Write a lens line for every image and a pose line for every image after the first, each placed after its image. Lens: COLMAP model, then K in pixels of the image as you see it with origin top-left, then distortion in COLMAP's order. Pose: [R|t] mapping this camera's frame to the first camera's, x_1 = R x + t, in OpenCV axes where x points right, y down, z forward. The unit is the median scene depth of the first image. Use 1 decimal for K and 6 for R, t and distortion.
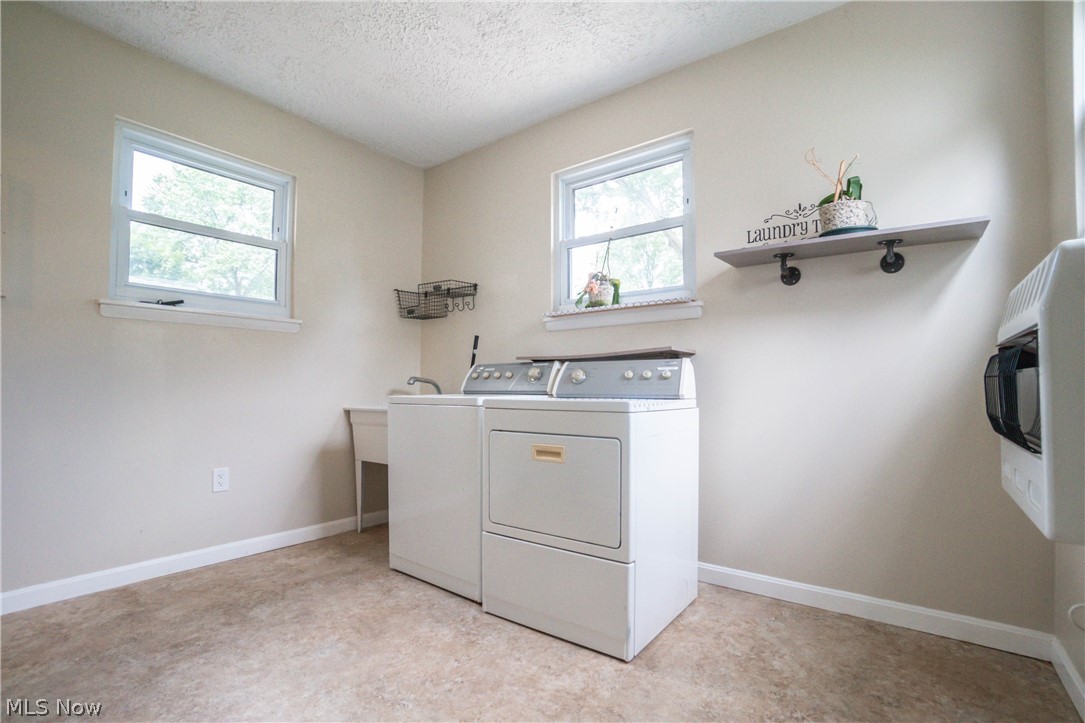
lens RADIAL K [[493.4, 0, 549.4], [0, 493.4, 374.6], [0, 0, 1]] dist [-0.068002, 0.017336]
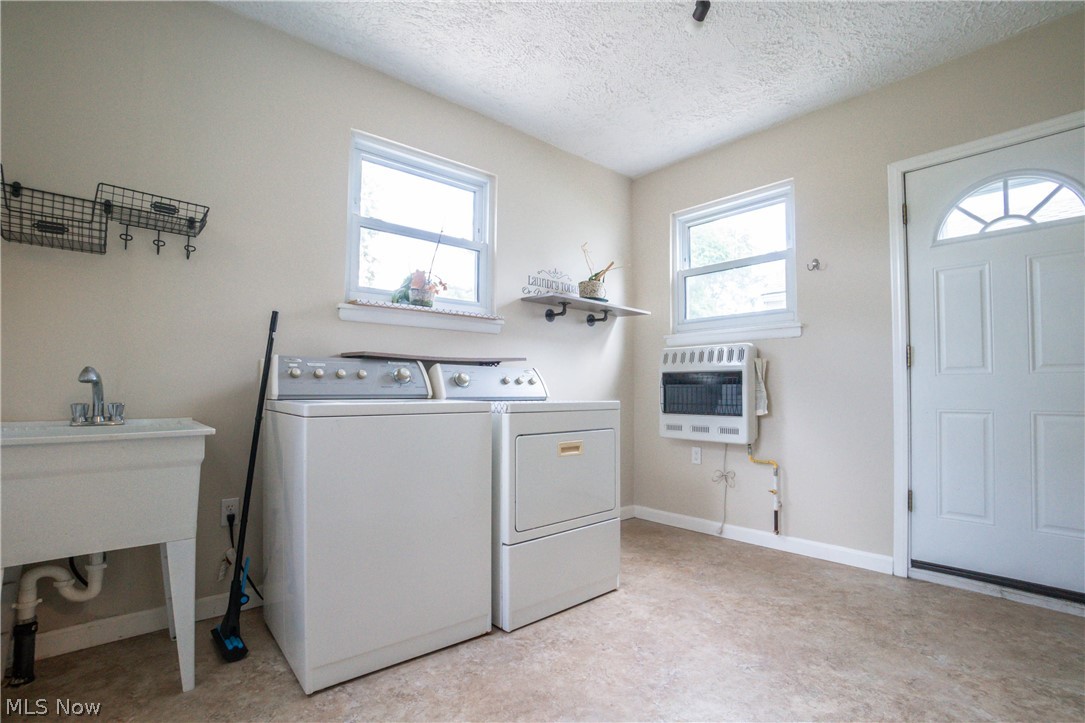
lens RADIAL K [[493.4, 0, 549.4], [0, 493.4, 374.6], [0, 0, 1]] dist [-0.068002, 0.017336]
pose [[0.214624, 0.034321, 0.976094, -0.964415], [-0.028743, 0.999172, -0.028812, 0.018876], [-0.976274, -0.021872, 0.215432, 0.683440]]
